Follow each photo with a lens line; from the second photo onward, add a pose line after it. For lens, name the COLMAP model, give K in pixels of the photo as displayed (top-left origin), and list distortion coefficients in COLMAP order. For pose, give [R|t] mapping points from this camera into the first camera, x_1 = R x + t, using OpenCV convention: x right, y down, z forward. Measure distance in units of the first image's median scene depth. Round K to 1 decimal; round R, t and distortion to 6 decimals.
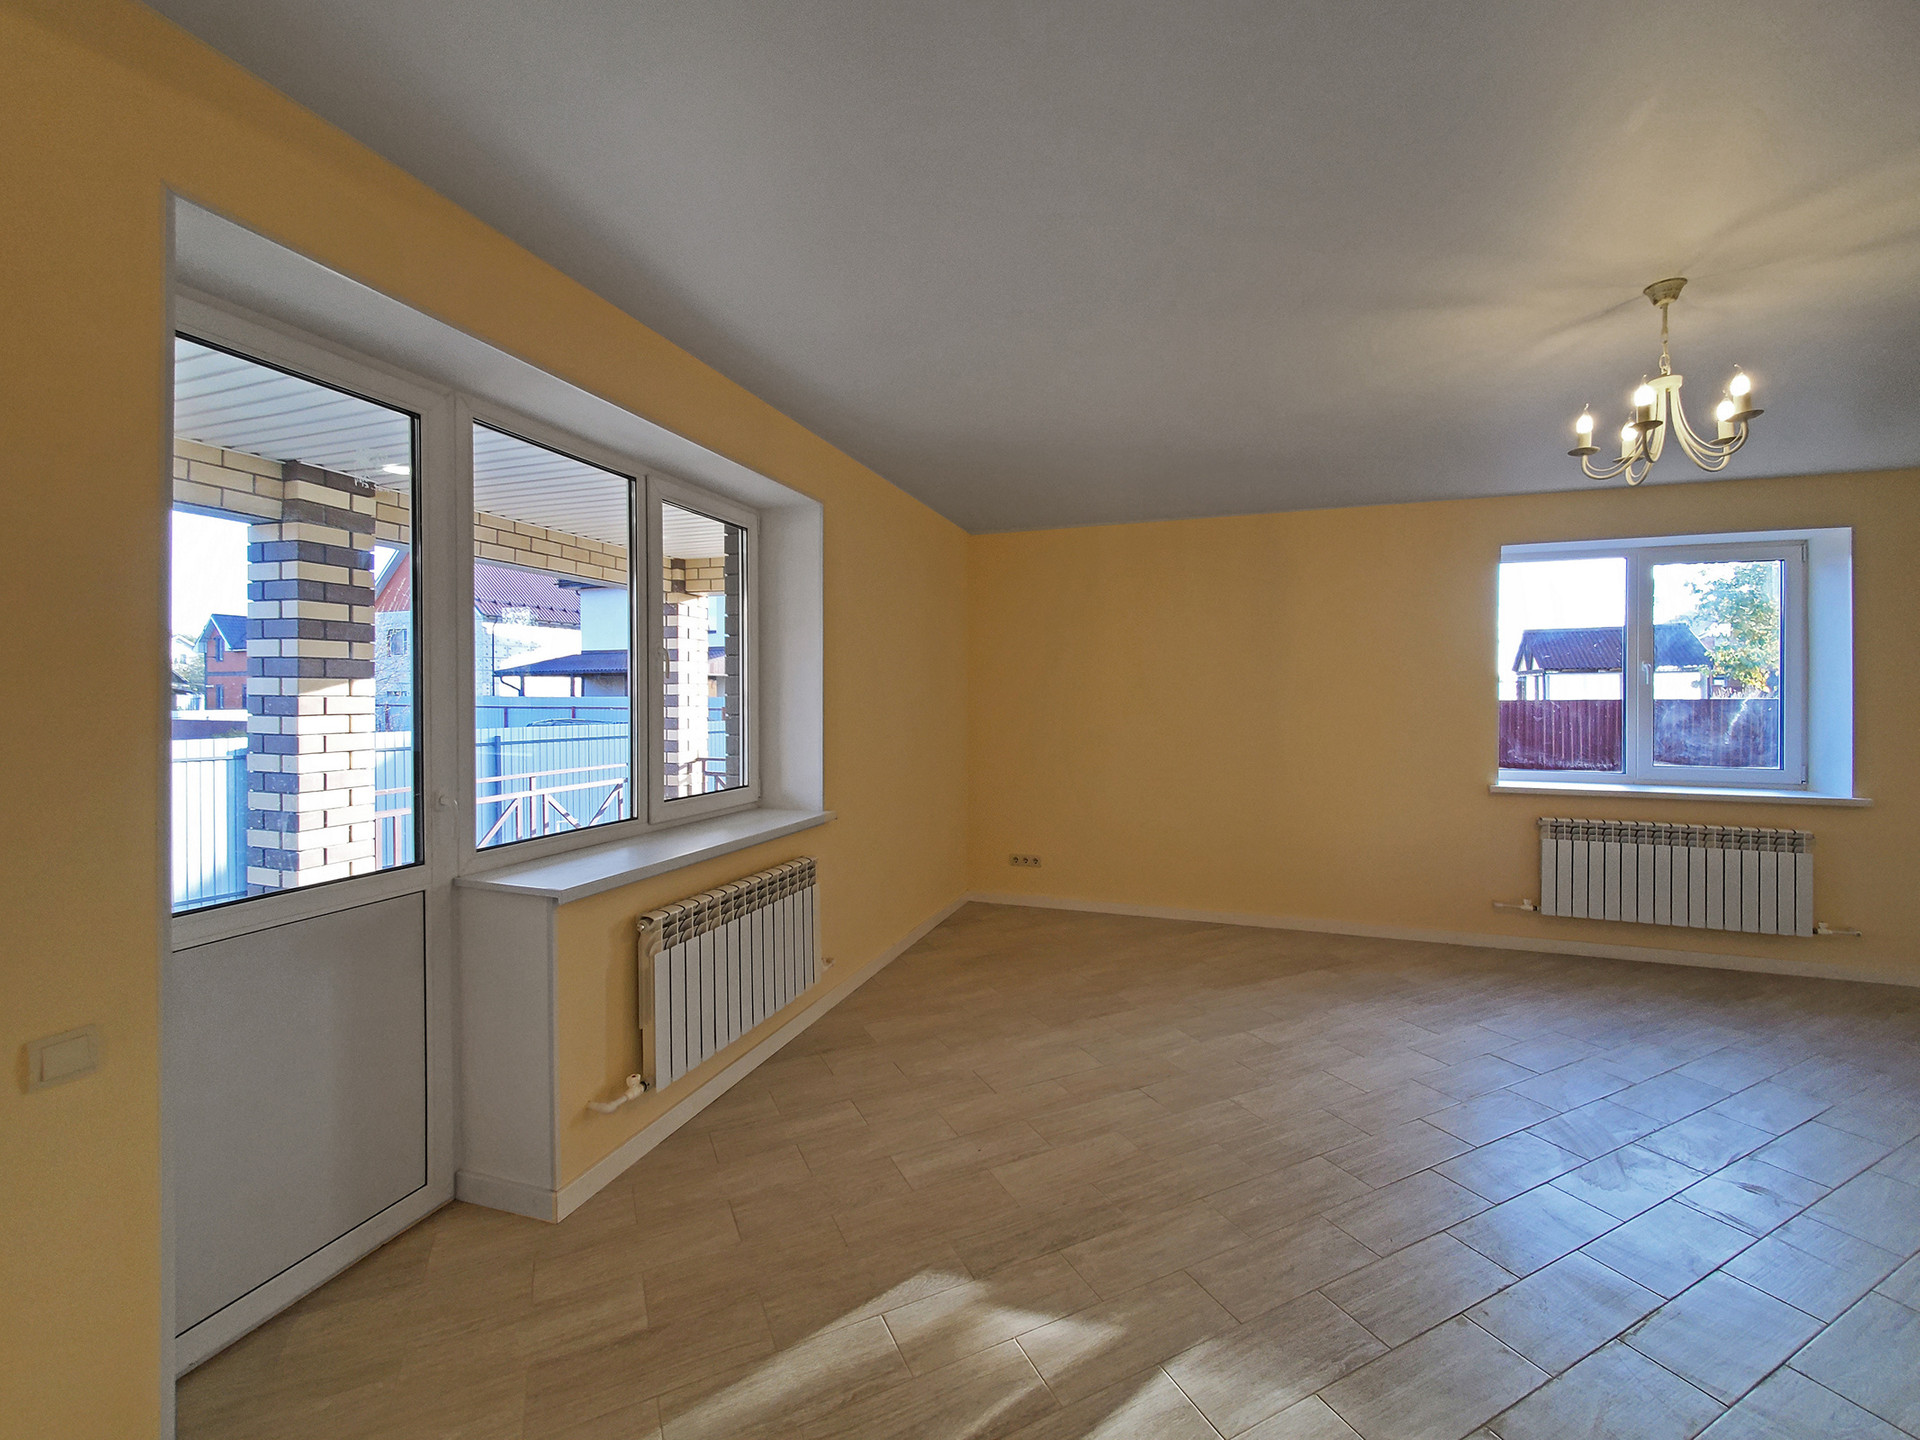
lens RADIAL K [[803.8, 0, 950.2], [0, 803.8, 698.0], [0, 0, 1]] dist [0.009375, 0.000118]
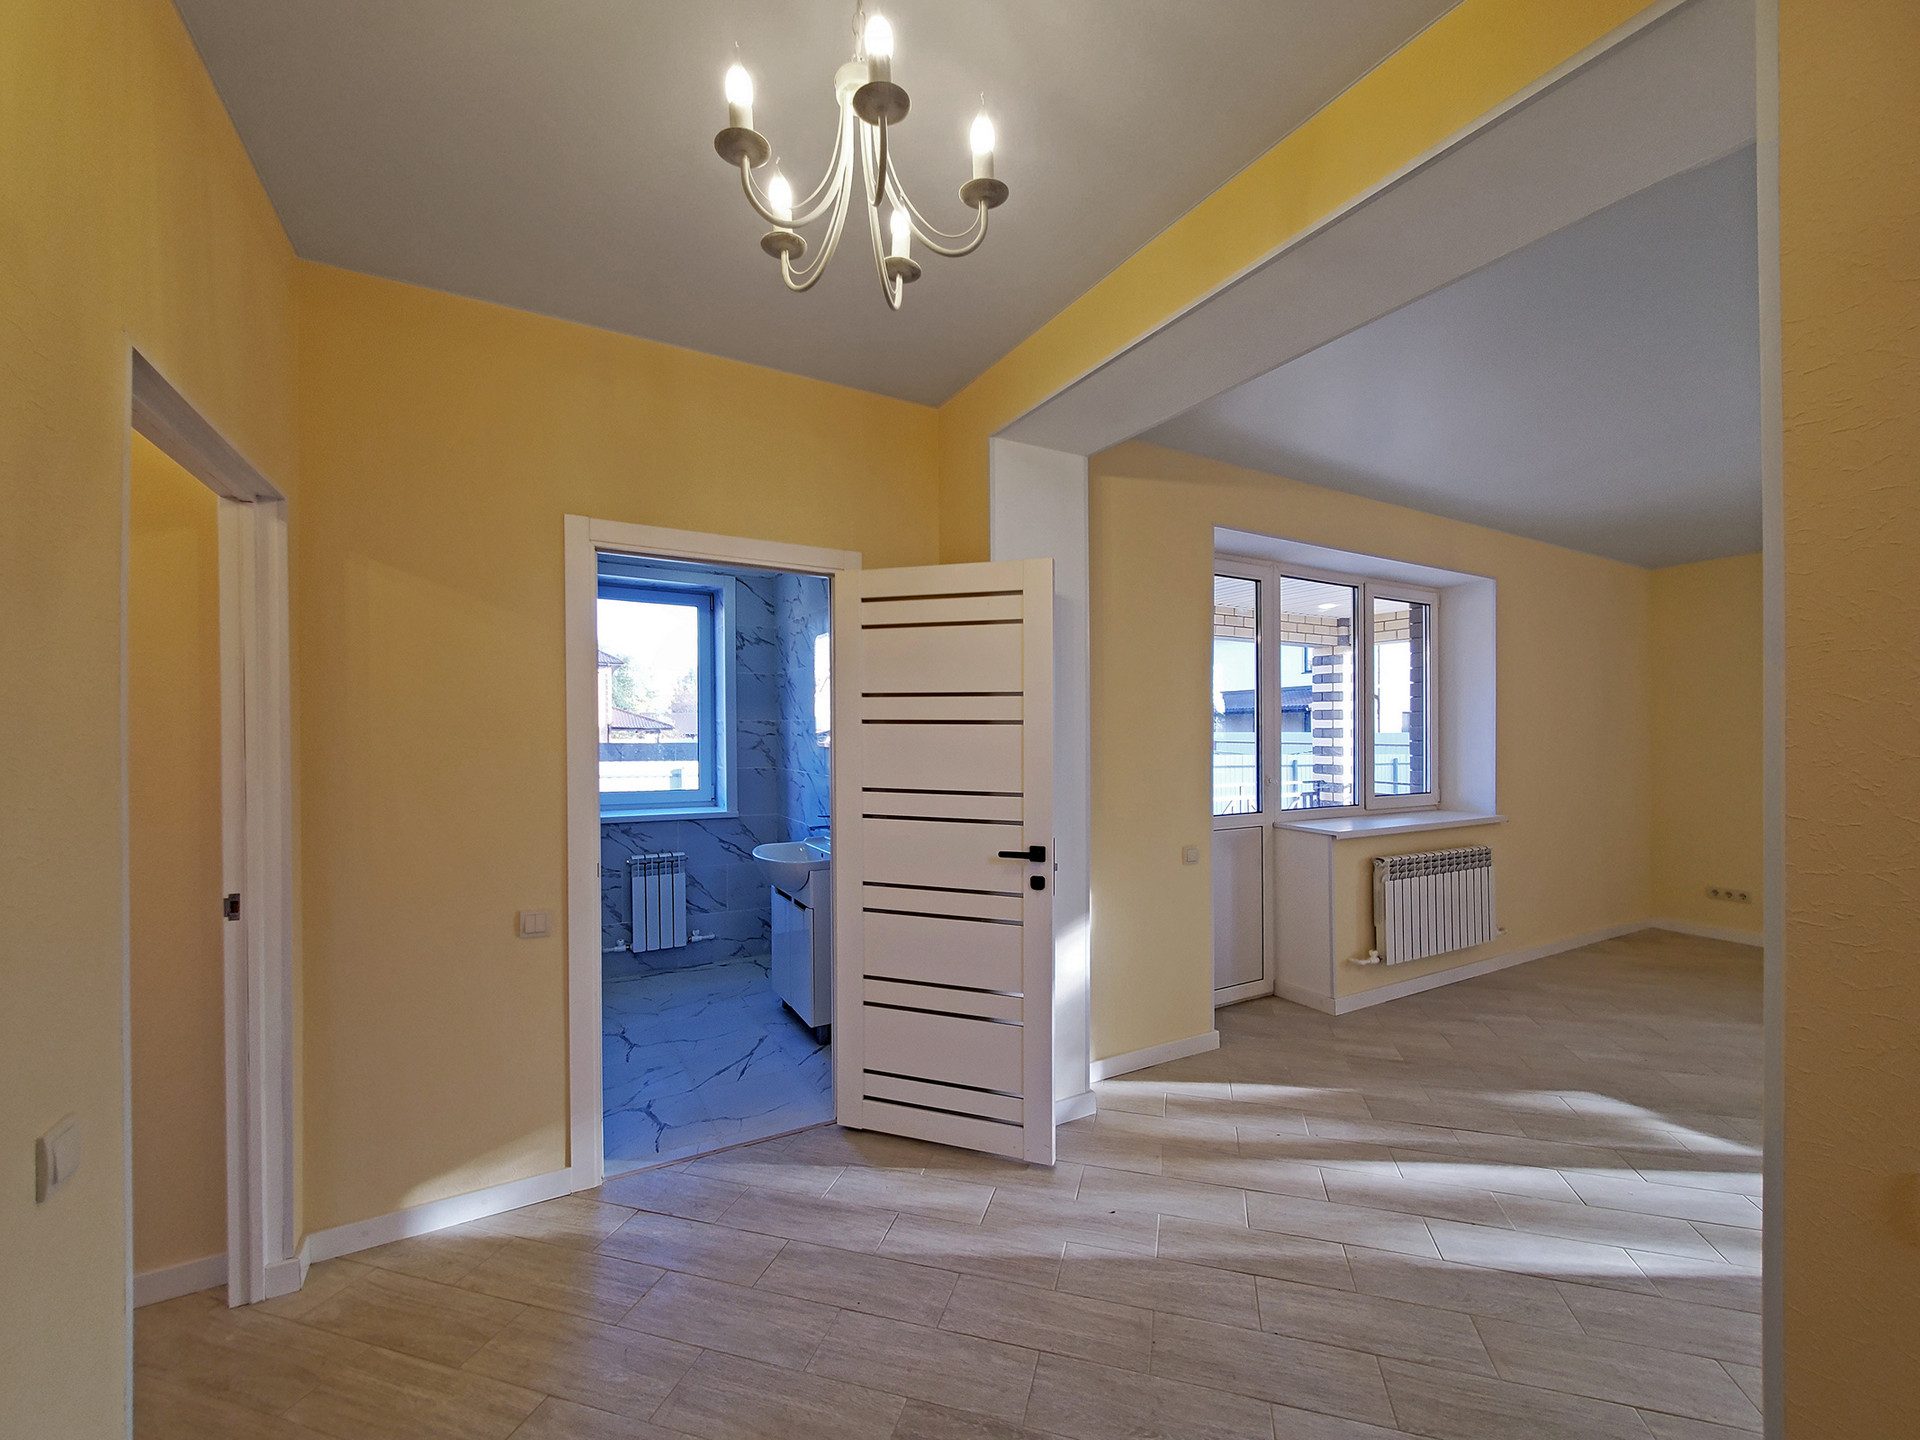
lens RADIAL K [[781.8, 0, 972.8], [0, 781.8, 731.0], [0, 0, 1]] dist [0.002618, 0.000310]
pose [[0.759705, -0.000140, -0.650268, 0.022312], [-0.002413, 0.999992, -0.003035, 0.010359], [0.650264, 0.003875, 0.759699, -0.495072]]
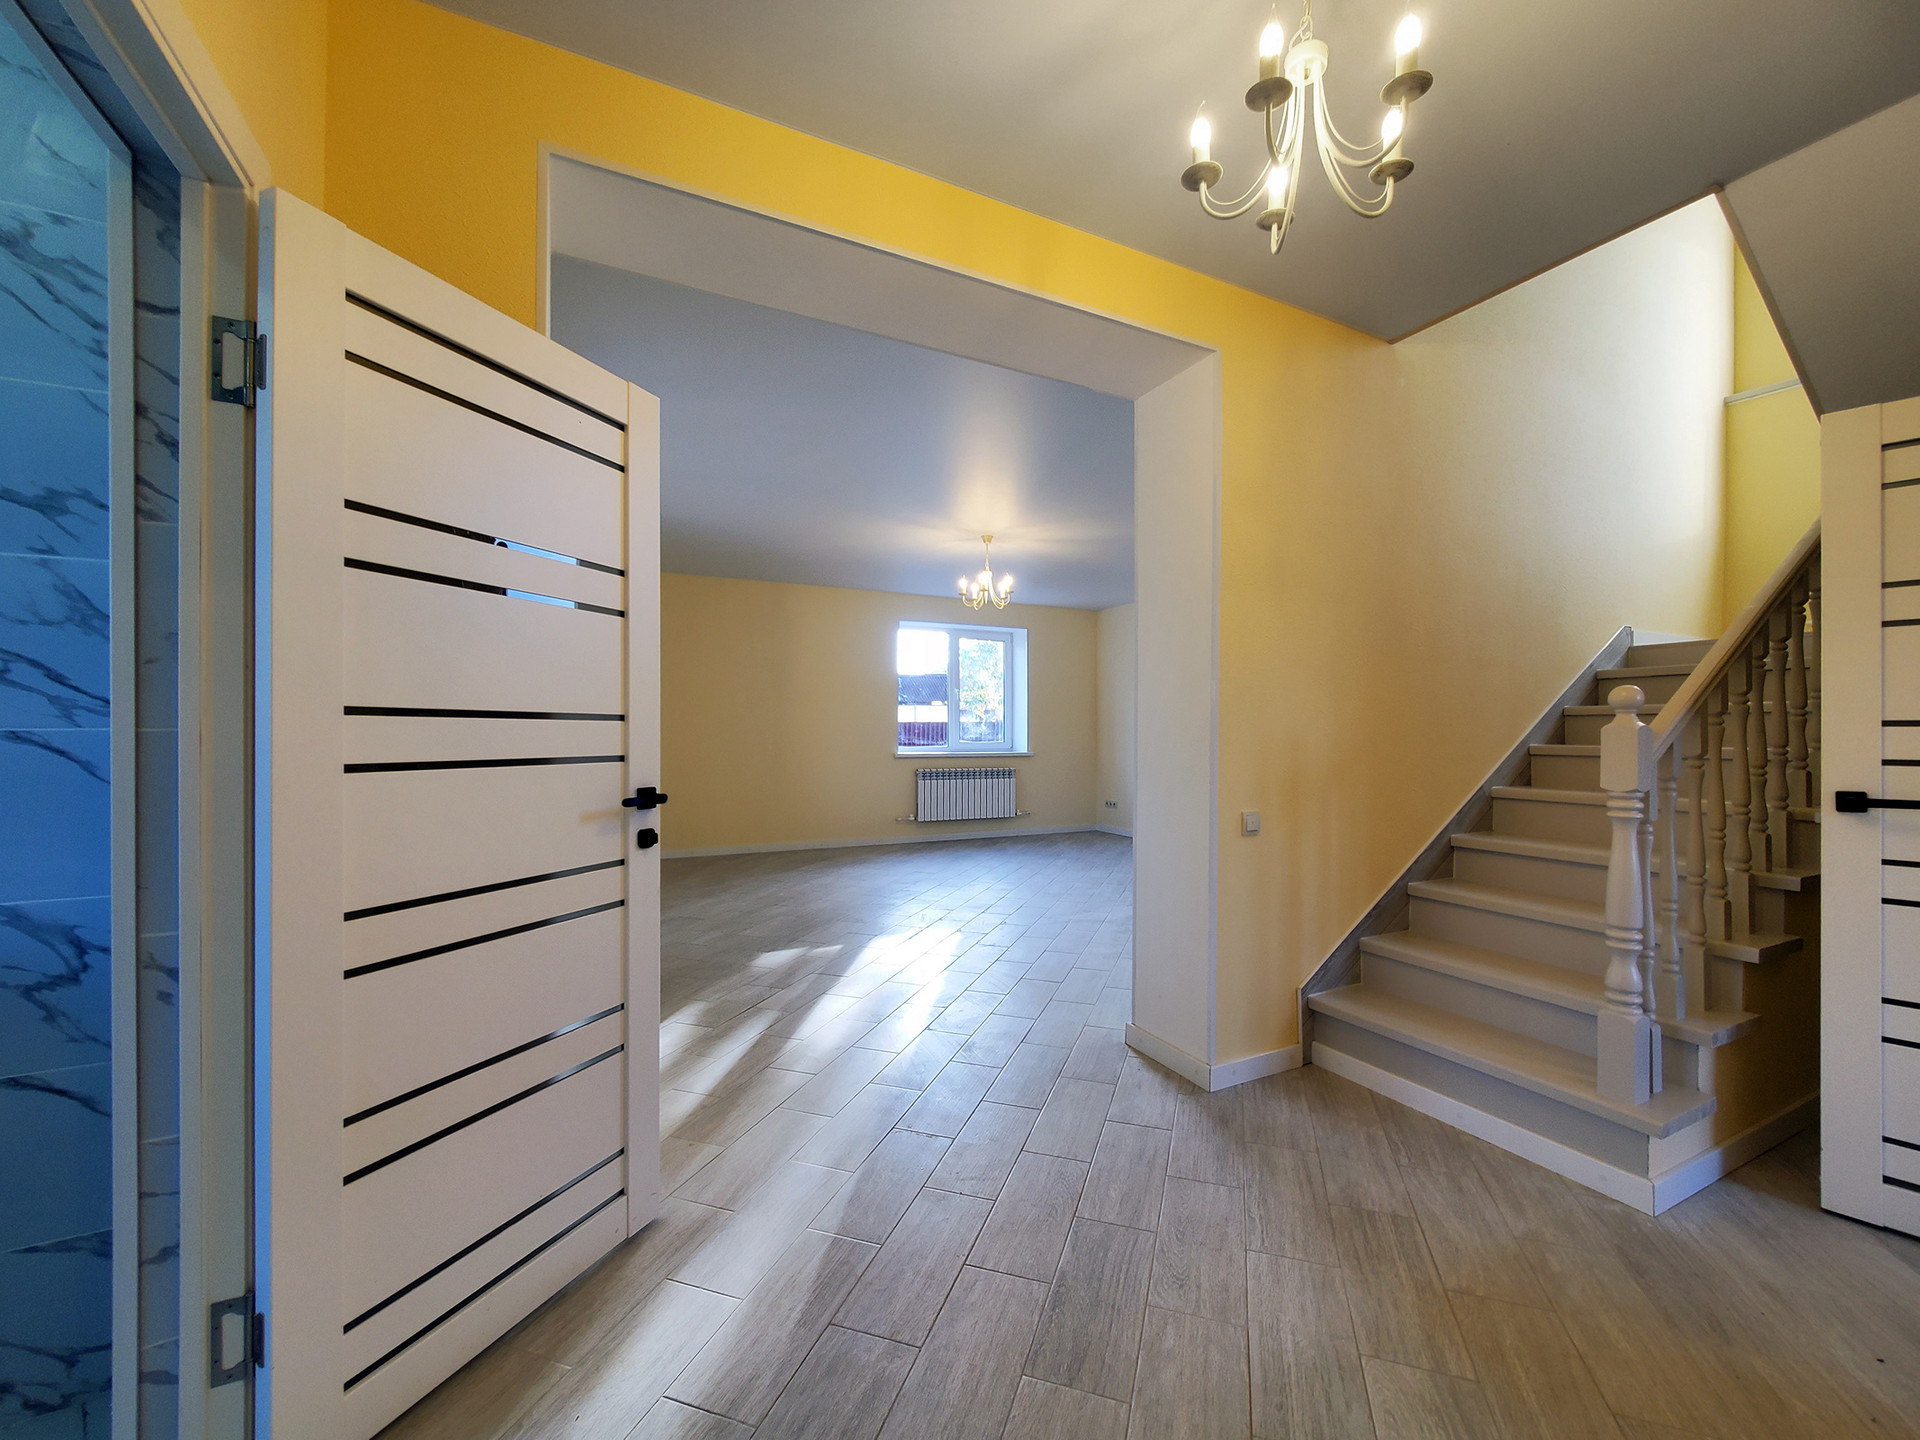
lens RADIAL K [[770.0, 0, 990.8], [0, 770.0, 723.3], [0, 0, 1]] dist [-0.019310, 0.002982]
pose [[0.693154, 0.002376, 0.720786, -0.533088], [0.002997, 0.999976, -0.006177, 0.068107], [-0.720784, 0.006442, 0.693130, -0.431921]]
